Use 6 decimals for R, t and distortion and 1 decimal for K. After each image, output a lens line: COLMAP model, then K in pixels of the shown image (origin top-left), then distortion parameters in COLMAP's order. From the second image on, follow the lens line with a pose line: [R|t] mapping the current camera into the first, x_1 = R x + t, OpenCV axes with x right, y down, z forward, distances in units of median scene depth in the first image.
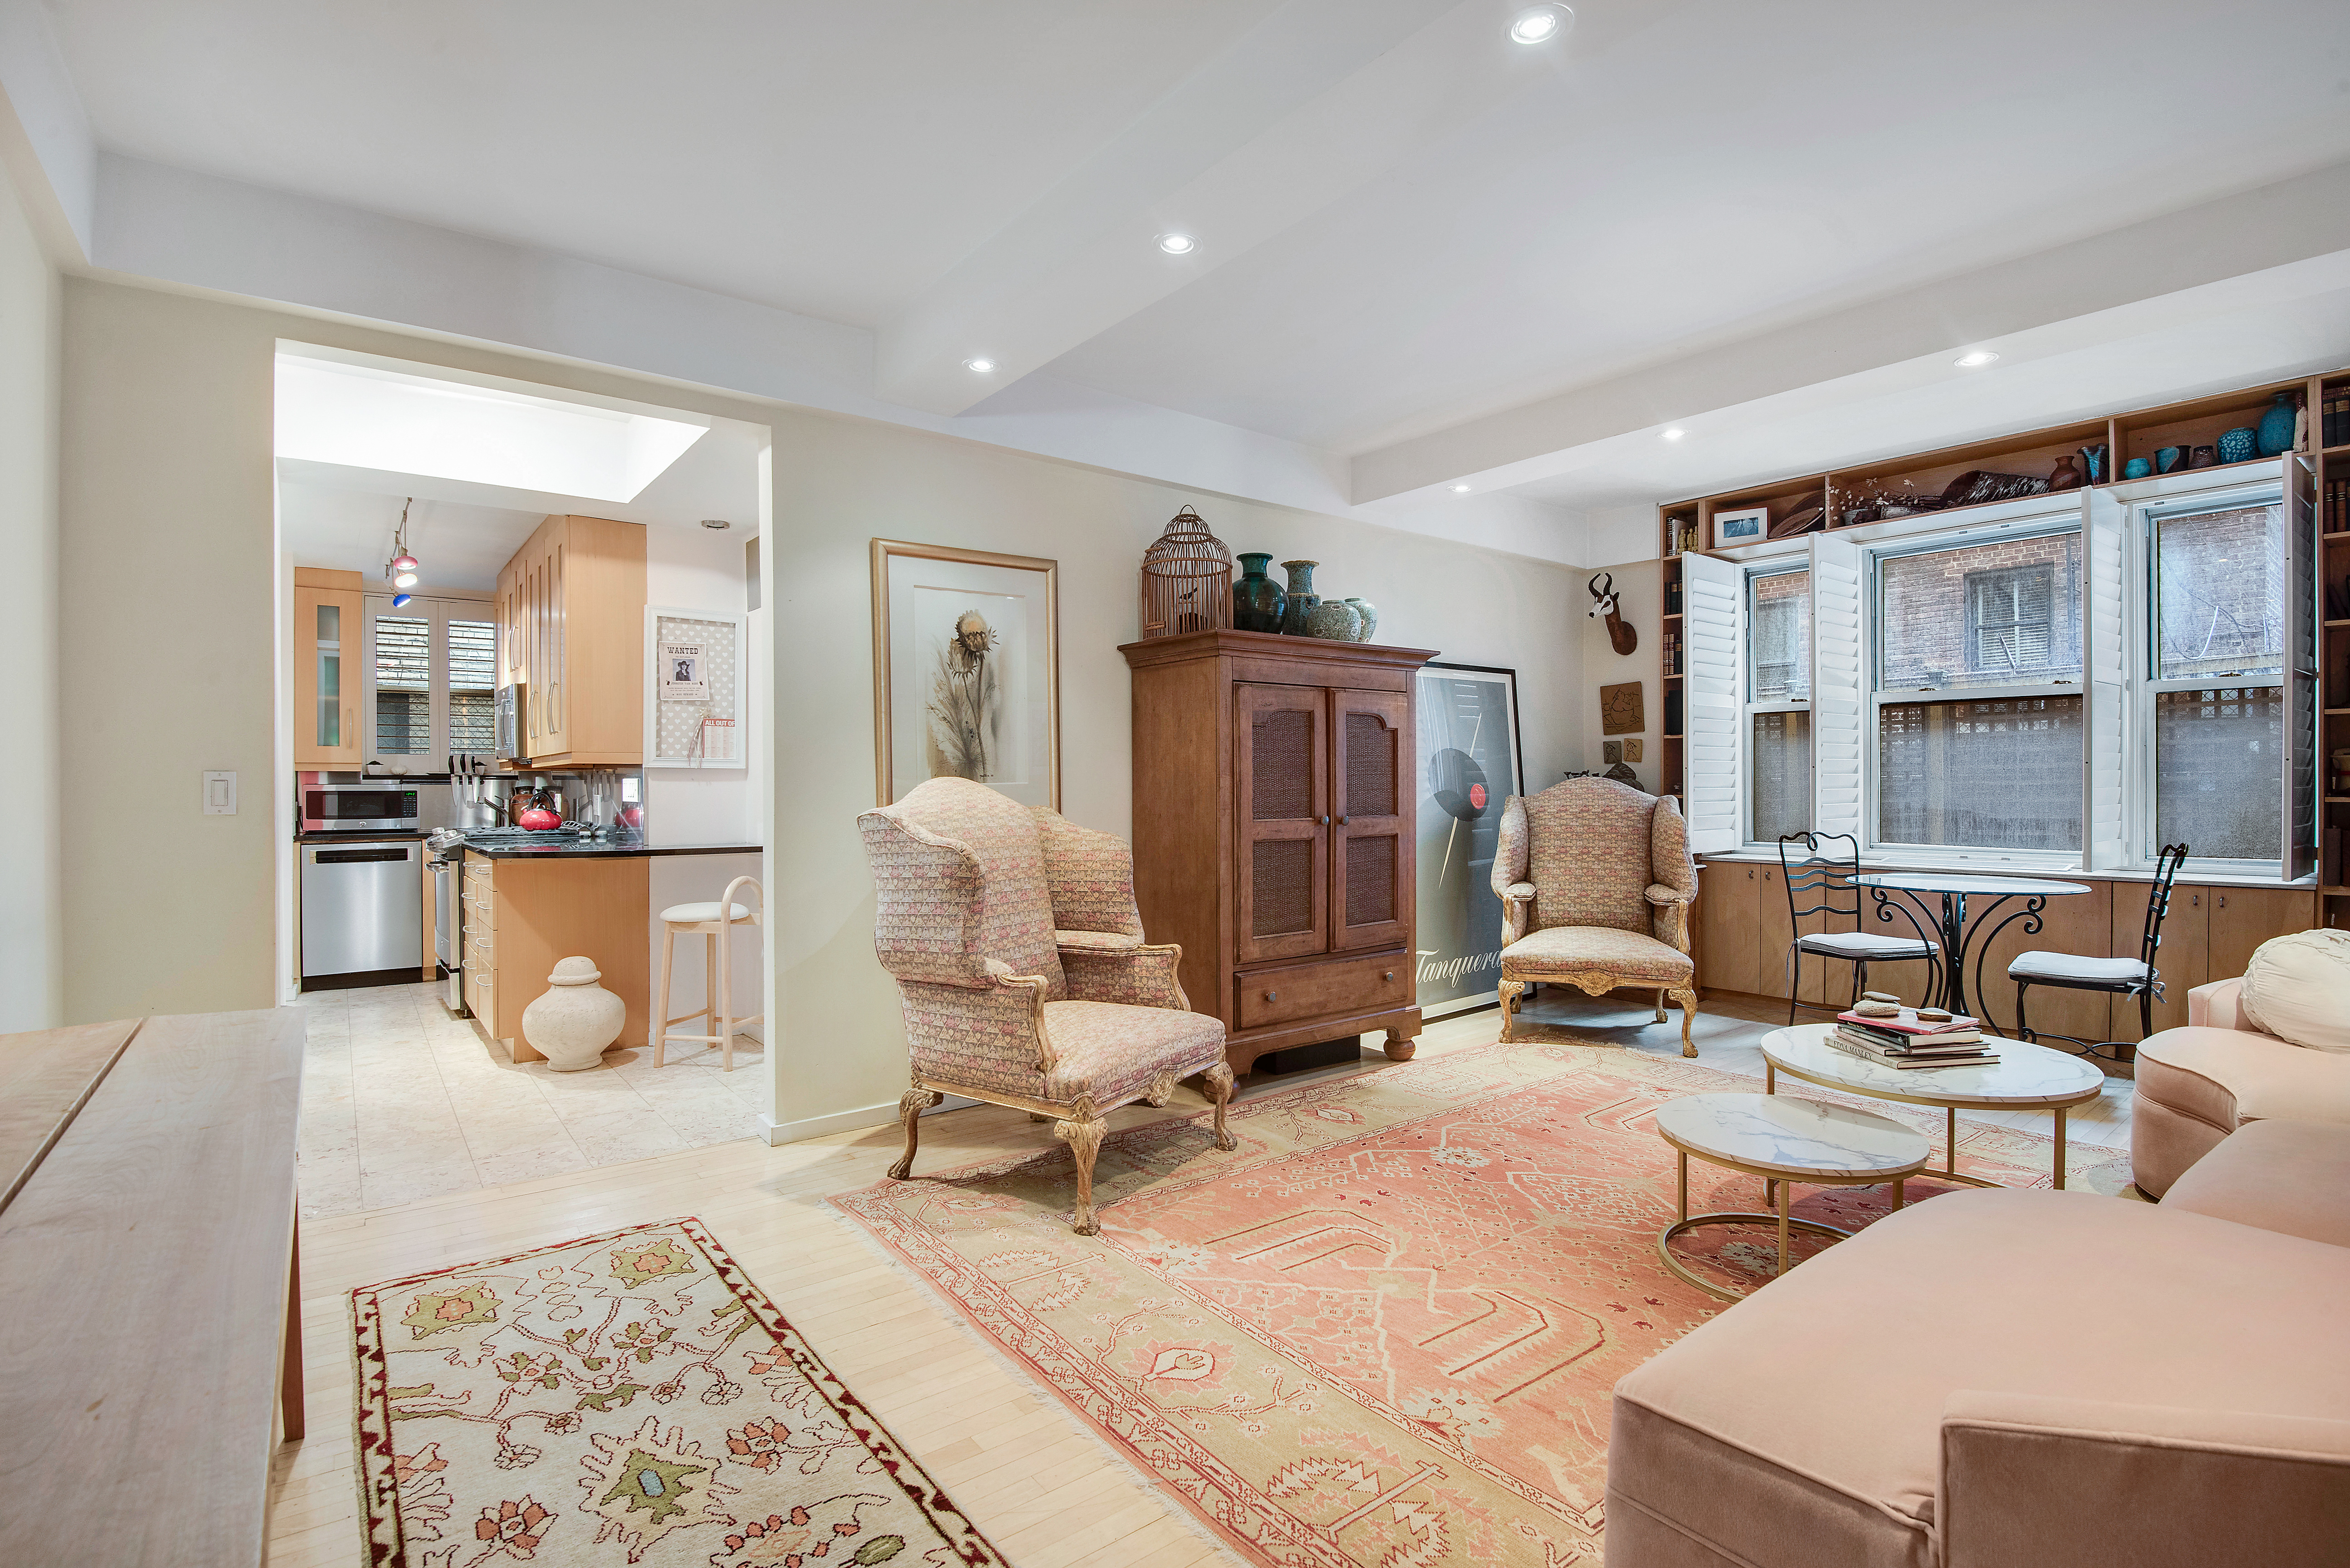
lens RADIAL K [[1094.4, 0, 1158.5], [0, 1094.4, 774.7], [0, 0, 1]] dist [-0.018638, -0.006351]
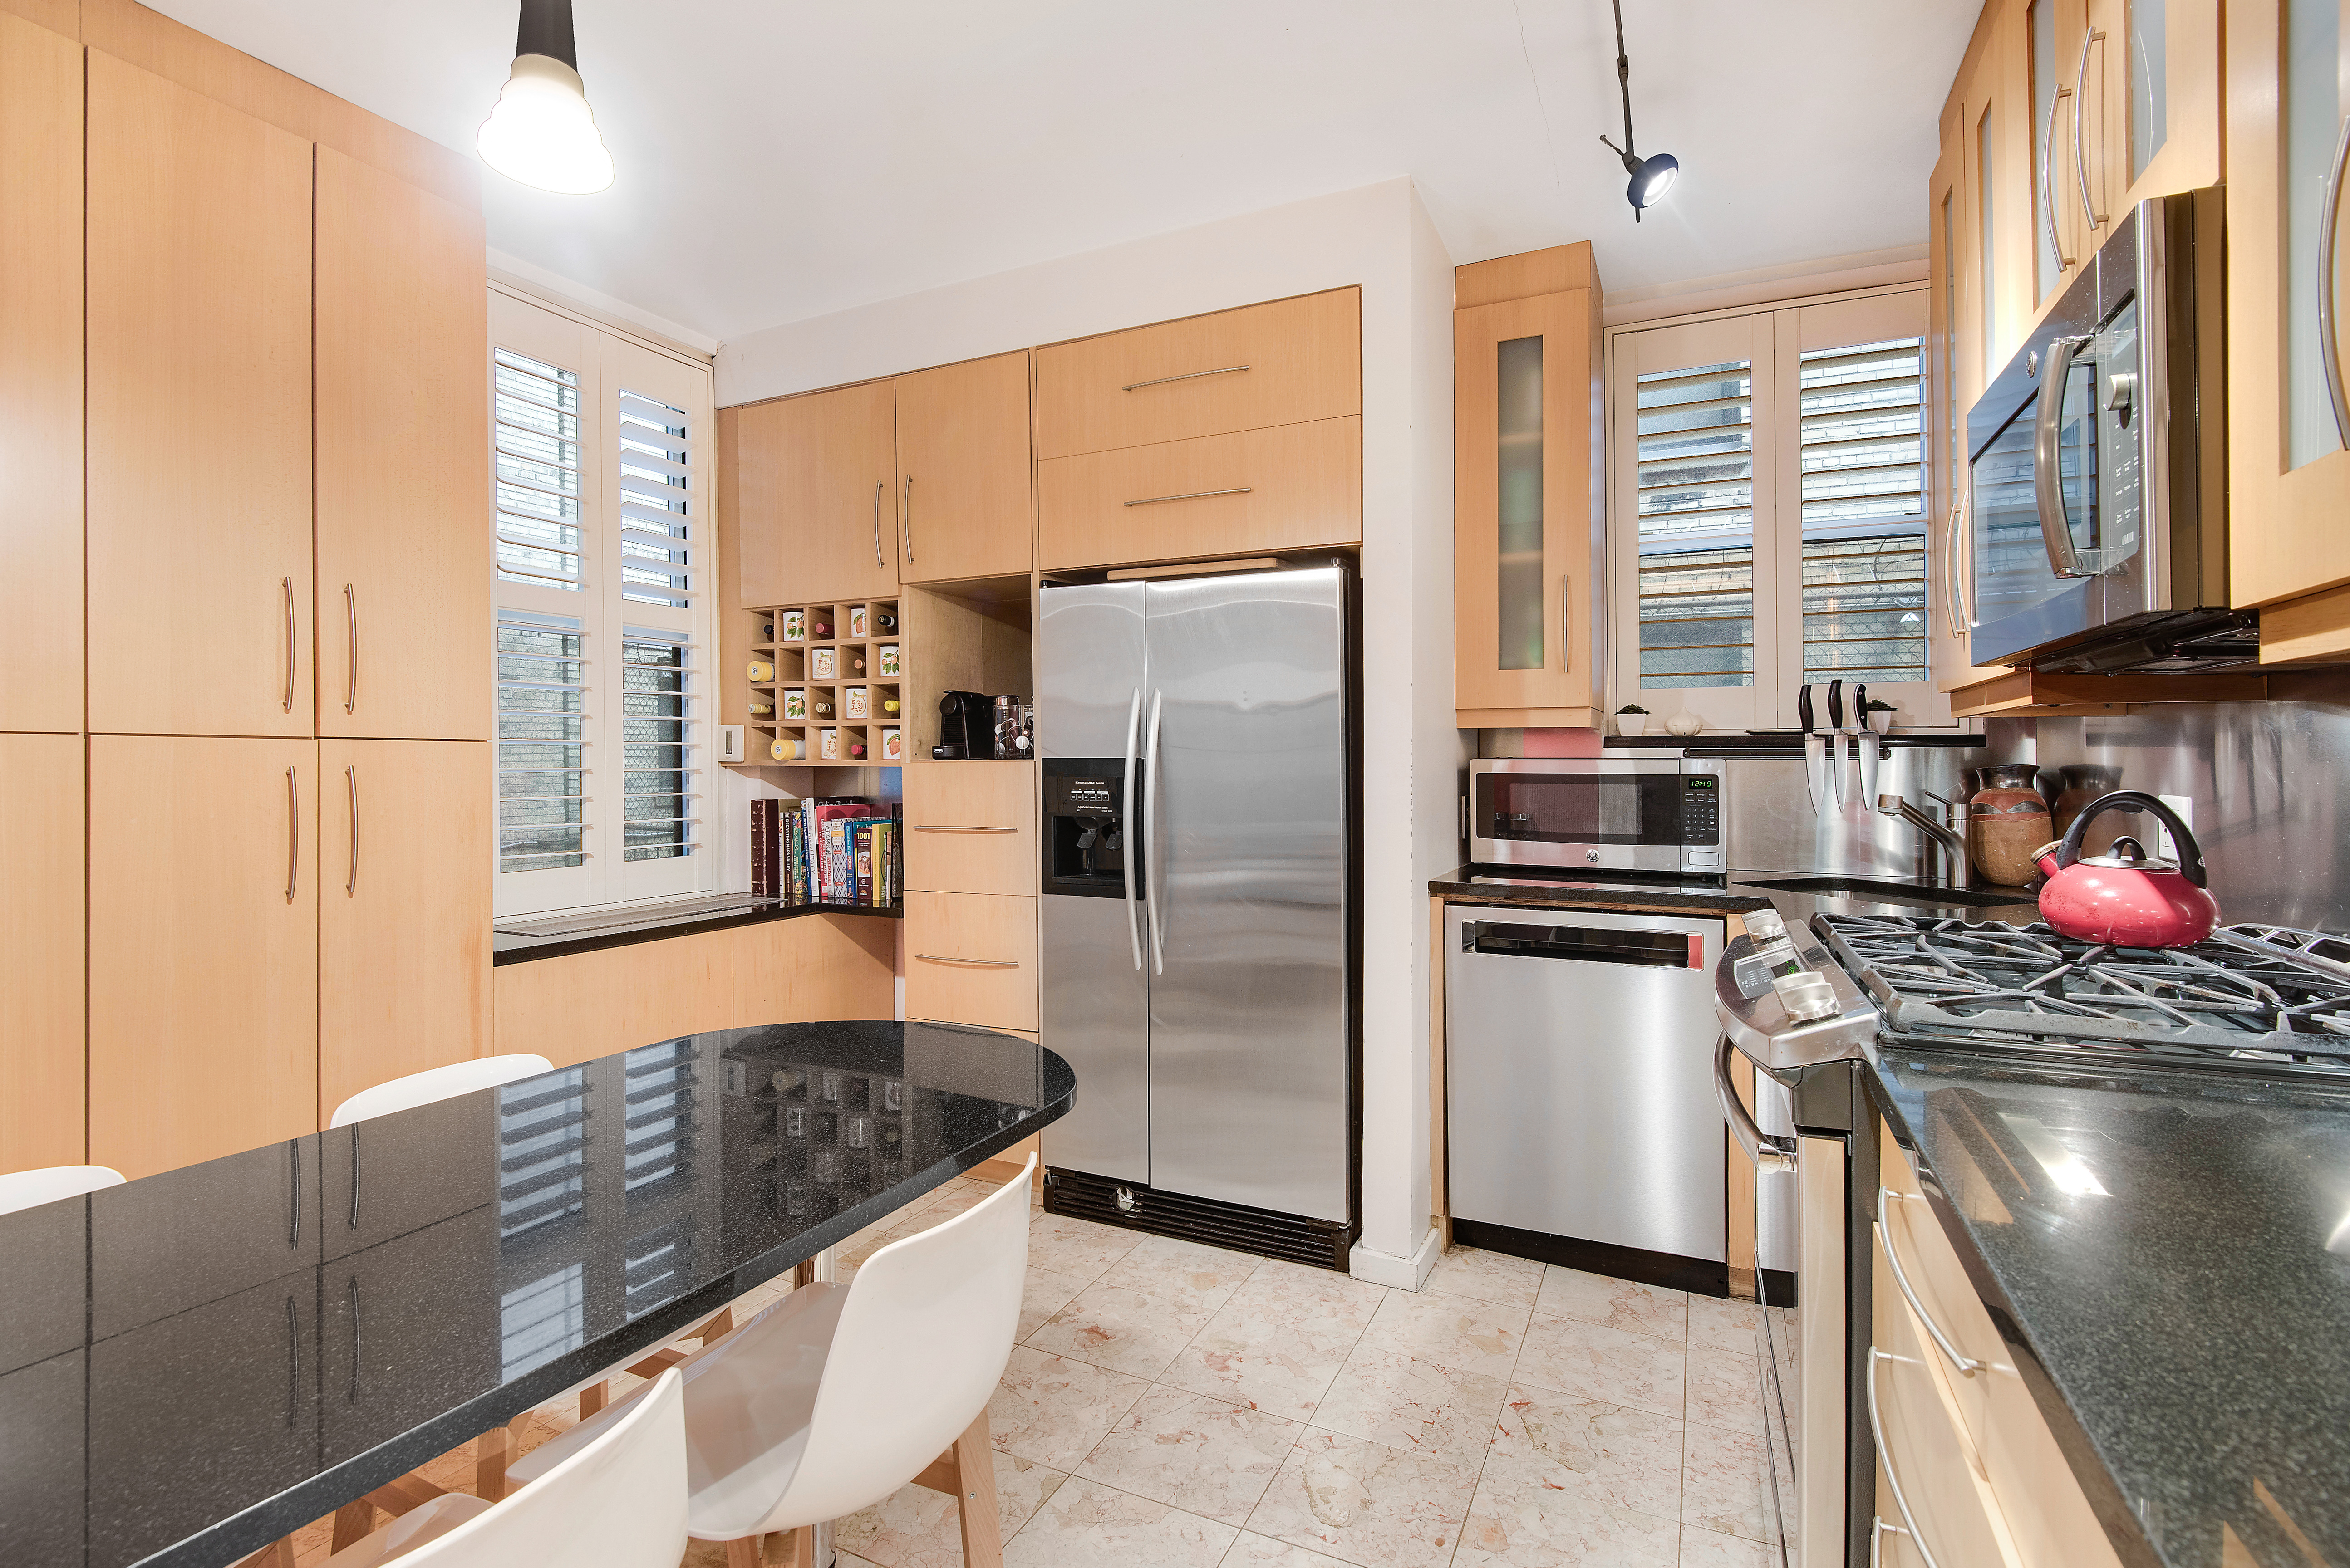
lens RADIAL K [[1094.4, 0, 1165.3], [0, 1094.4, 763.1], [0, 0, 1]] dist [-0.018638, -0.006351]
pose [[0.448620, 0.002318, -0.893720, -0.438350], [0.007519, 0.999951, 0.006368, 0.006686], [0.893691, -0.009577, 0.448581, 0.667959]]
